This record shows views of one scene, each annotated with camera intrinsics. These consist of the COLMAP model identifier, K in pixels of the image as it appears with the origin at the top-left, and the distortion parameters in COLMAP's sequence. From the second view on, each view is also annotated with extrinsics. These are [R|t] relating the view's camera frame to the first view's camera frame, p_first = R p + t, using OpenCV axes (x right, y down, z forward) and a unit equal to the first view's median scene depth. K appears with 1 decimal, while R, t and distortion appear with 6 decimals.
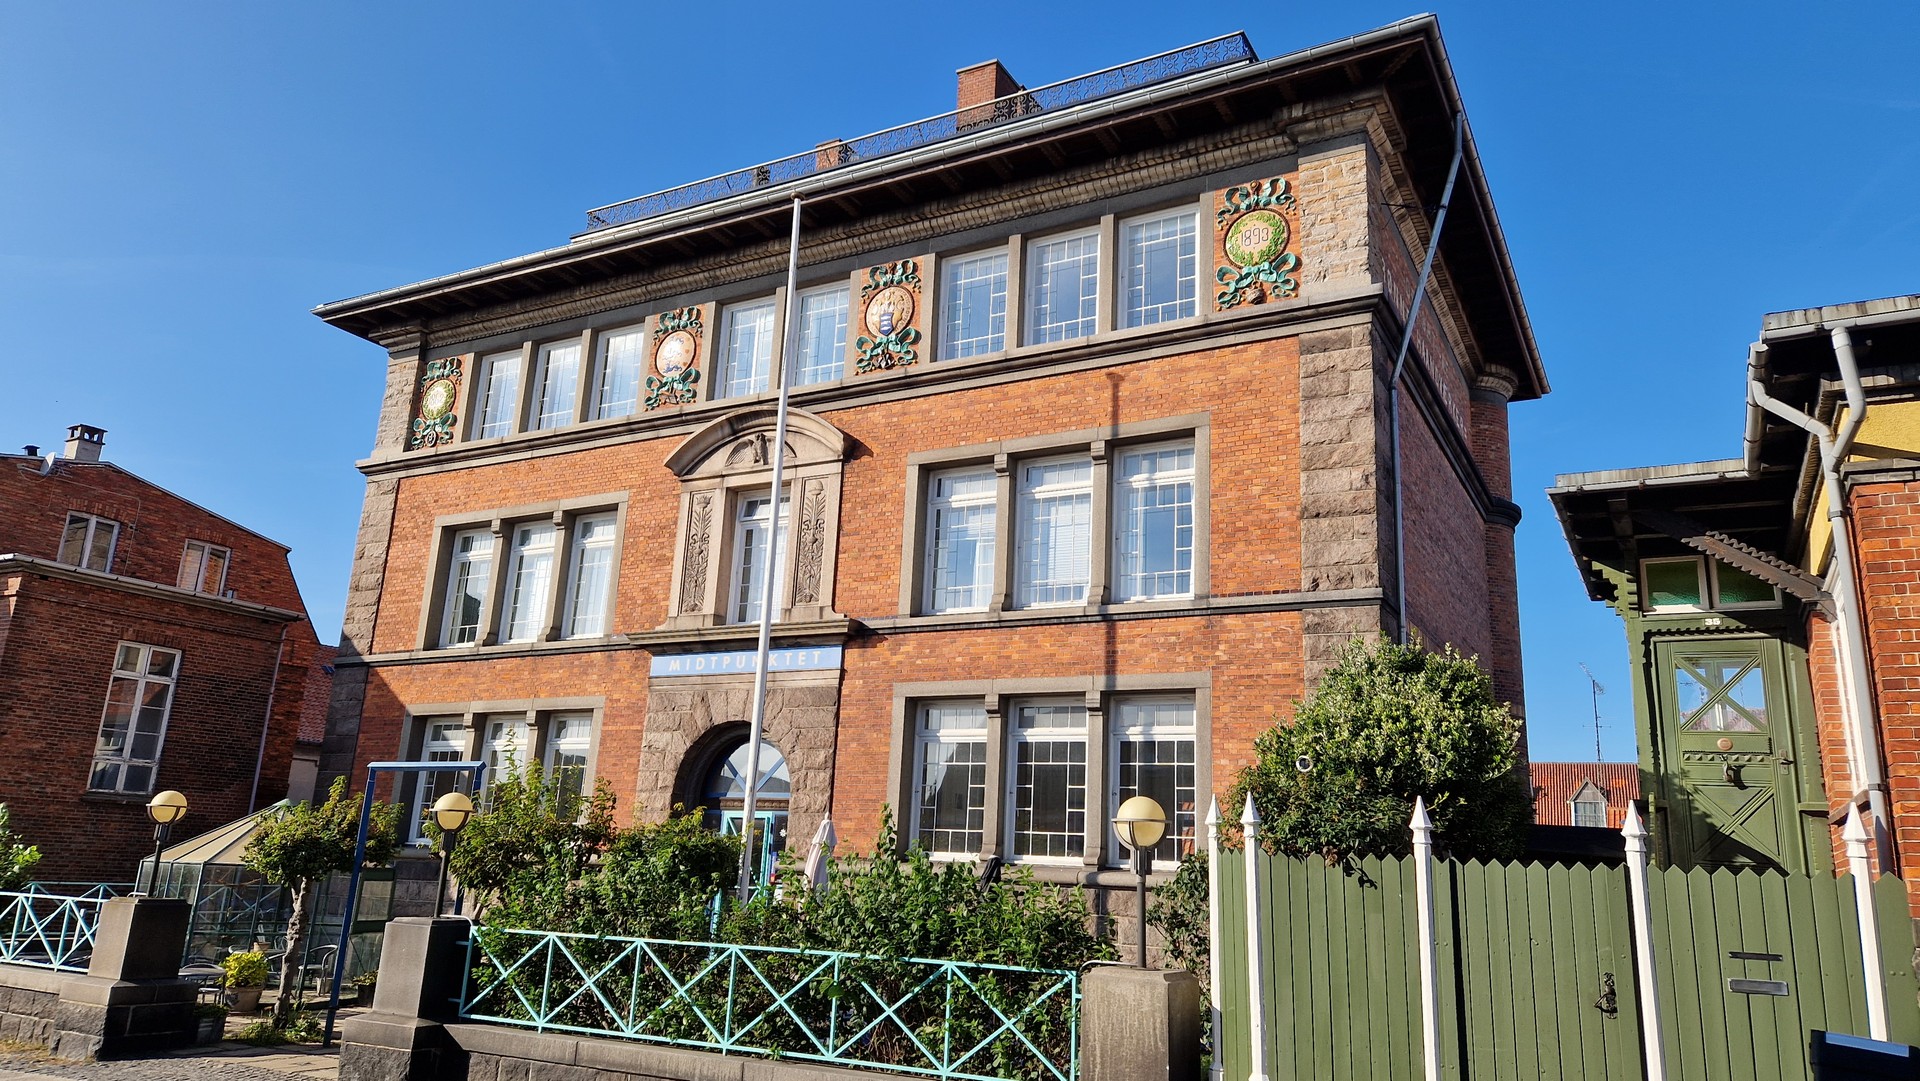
lens RADIAL K [[1297.9, 0, 968.4], [0, 1297.9, 522.0], [0, 0, 1]] dist [0.086895, -0.061484]
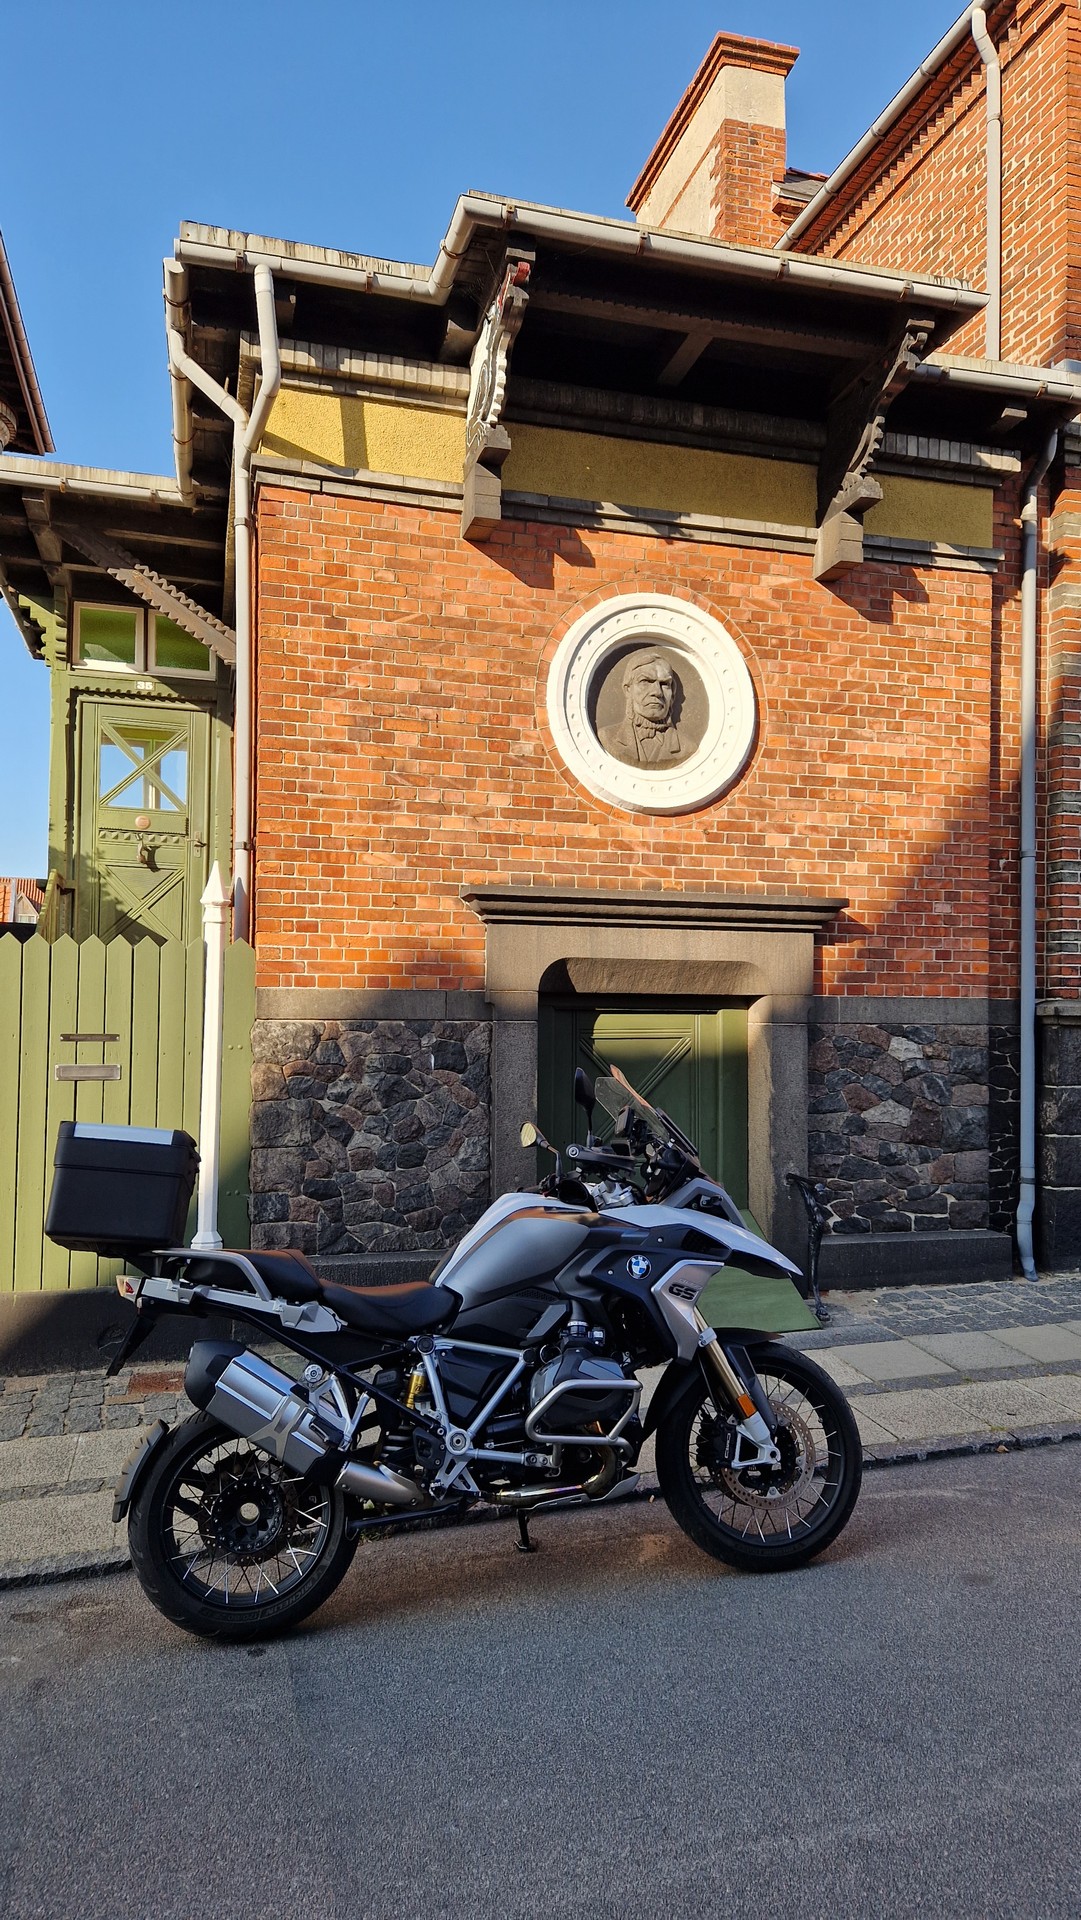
lens RADIAL K [[1297.9, 0, 571.6], [0, 1297.9, 989.1], [0, 0, 1]] dist [0.086895, -0.061484]
pose [[0.715773, -0.021682, 0.697997, 0.164118], [-0.158595, 0.968354, 0.192714, 0.063432], [-0.680086, -0.248638, 0.689682, 0.165552]]
